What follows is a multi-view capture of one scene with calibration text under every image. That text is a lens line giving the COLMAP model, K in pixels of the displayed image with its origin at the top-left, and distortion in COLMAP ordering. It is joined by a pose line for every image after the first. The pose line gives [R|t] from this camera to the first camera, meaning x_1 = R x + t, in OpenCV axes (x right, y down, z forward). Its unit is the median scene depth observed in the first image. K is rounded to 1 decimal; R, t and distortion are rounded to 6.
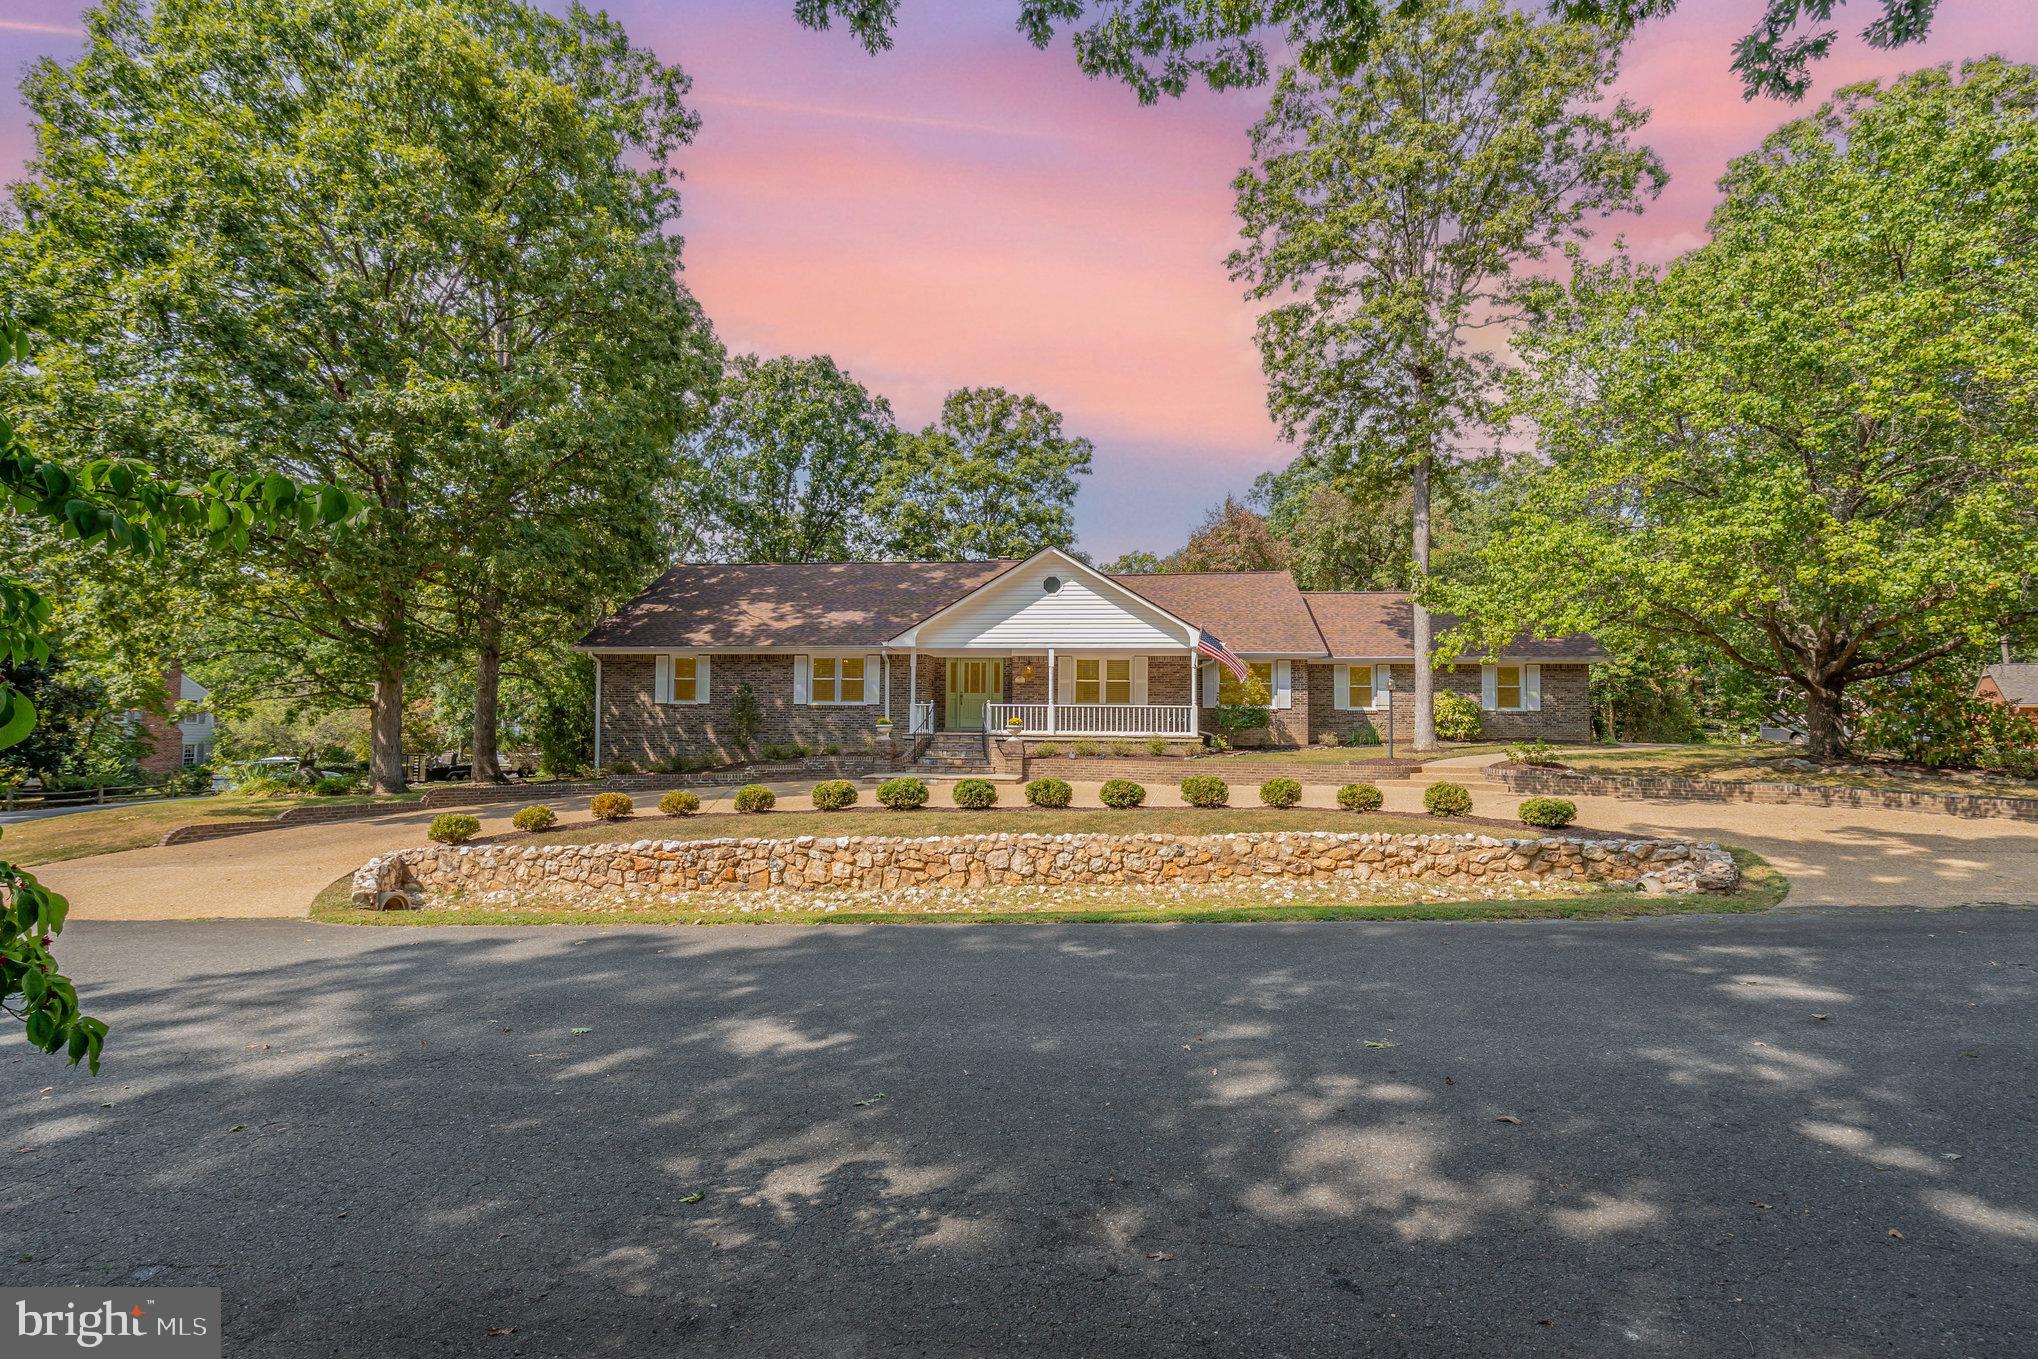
lens RADIAL K [[880.6, 0, 1019.0], [0, 880.6, 679.5], [0, 0, 1]] dist [-0.017539, 0.000157]
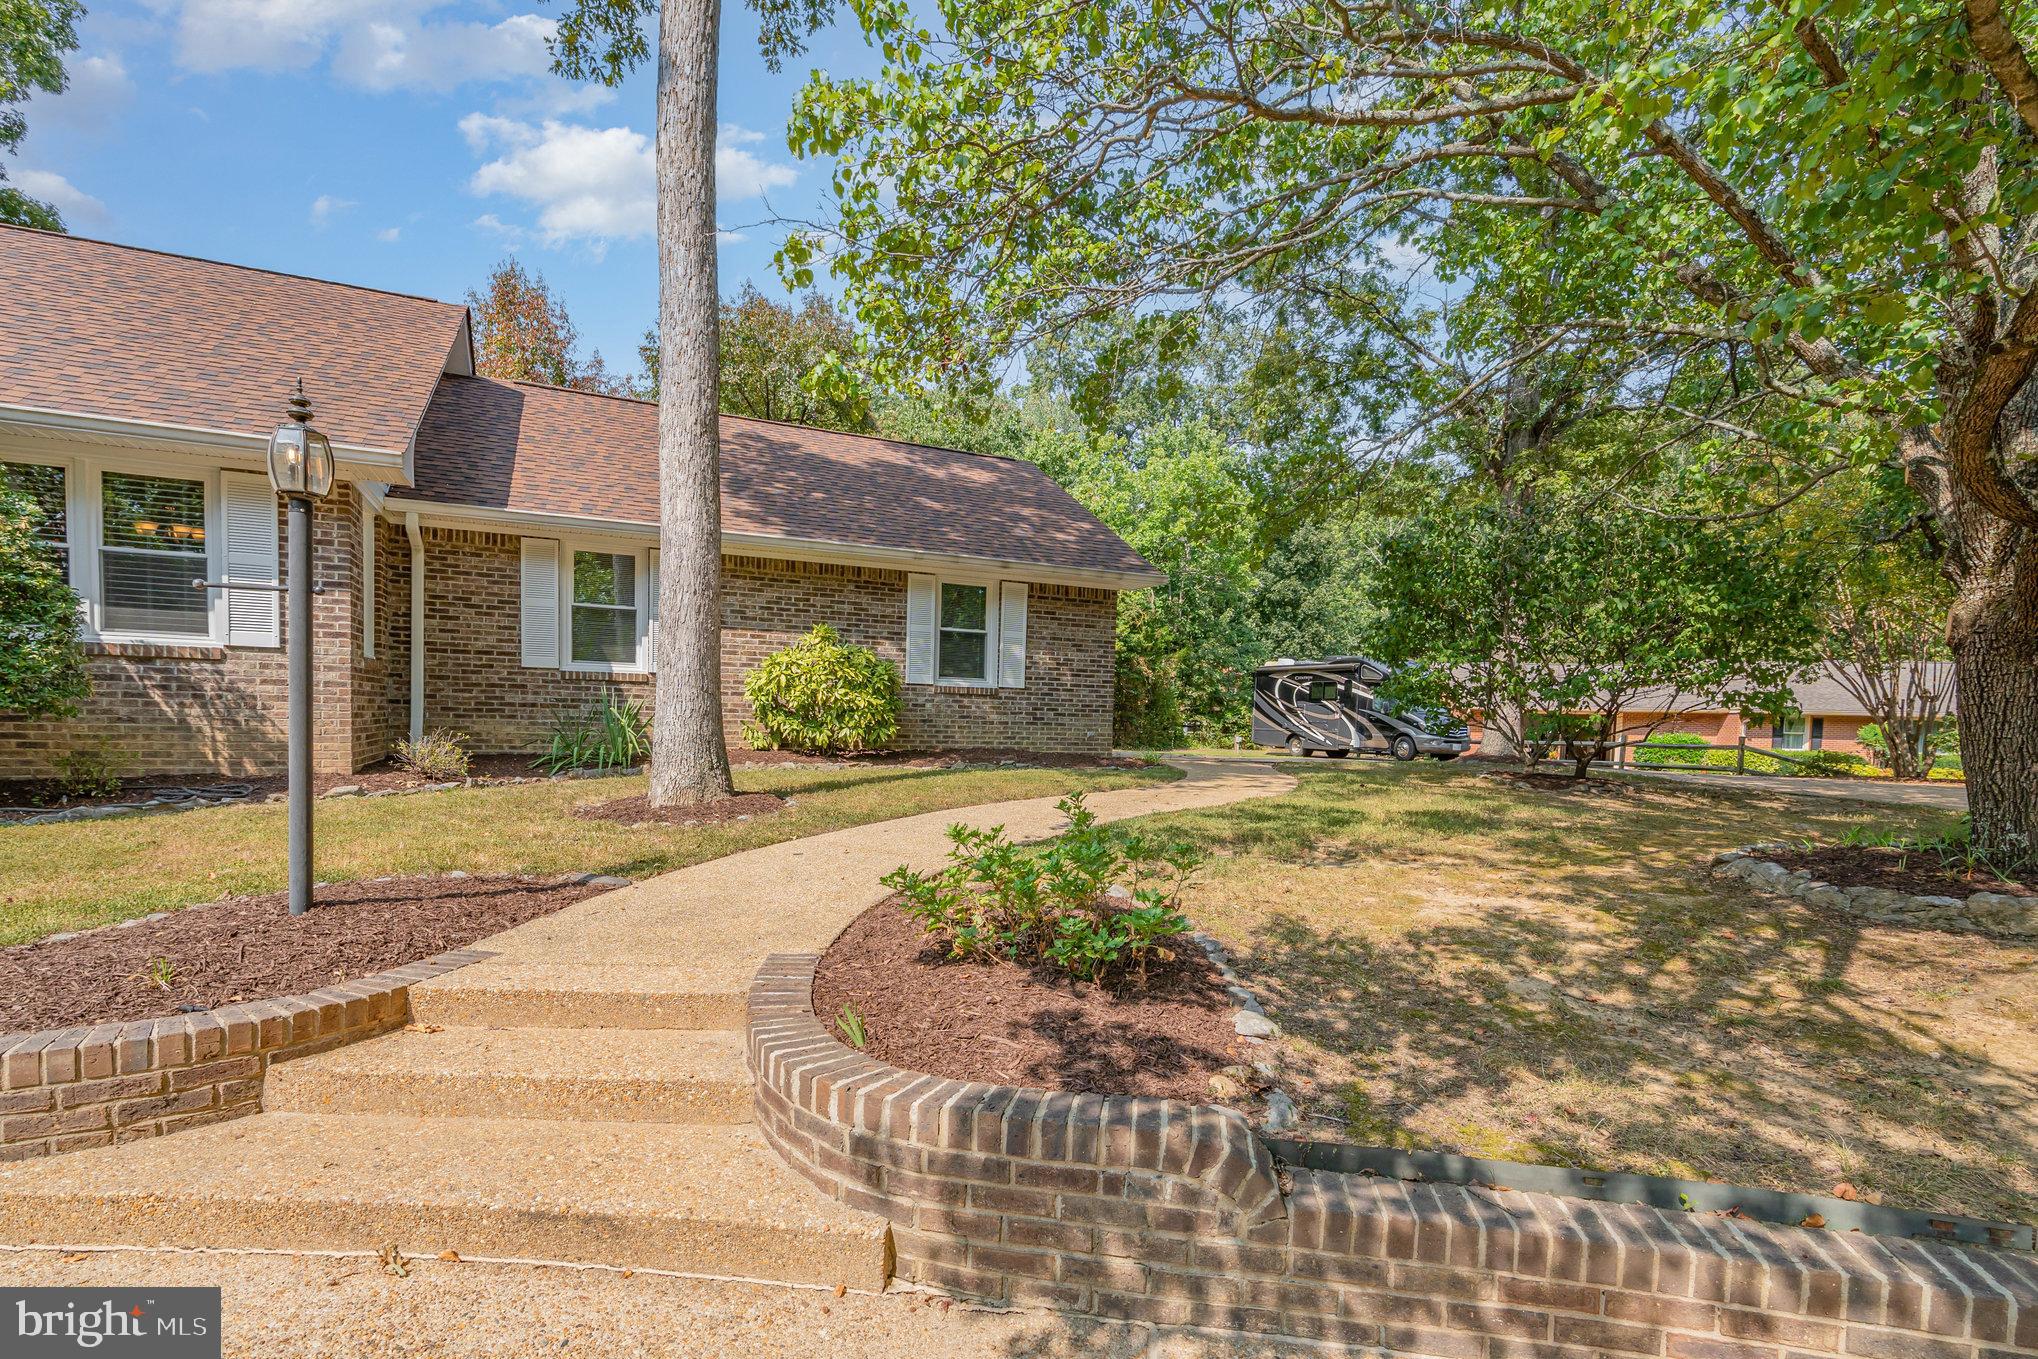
lens RADIAL K [[962.9, 0, 1028.7], [0, 962.9, 759.9], [0, 0, 1]] dist [-0.003103, -0.000125]
pose [[0.841338, -0.007940, 0.540450, 0.381745], [-0.045595, 0.995286, 0.085602, 0.034794], [-0.538582, -0.096662, 0.837010, 0.672484]]
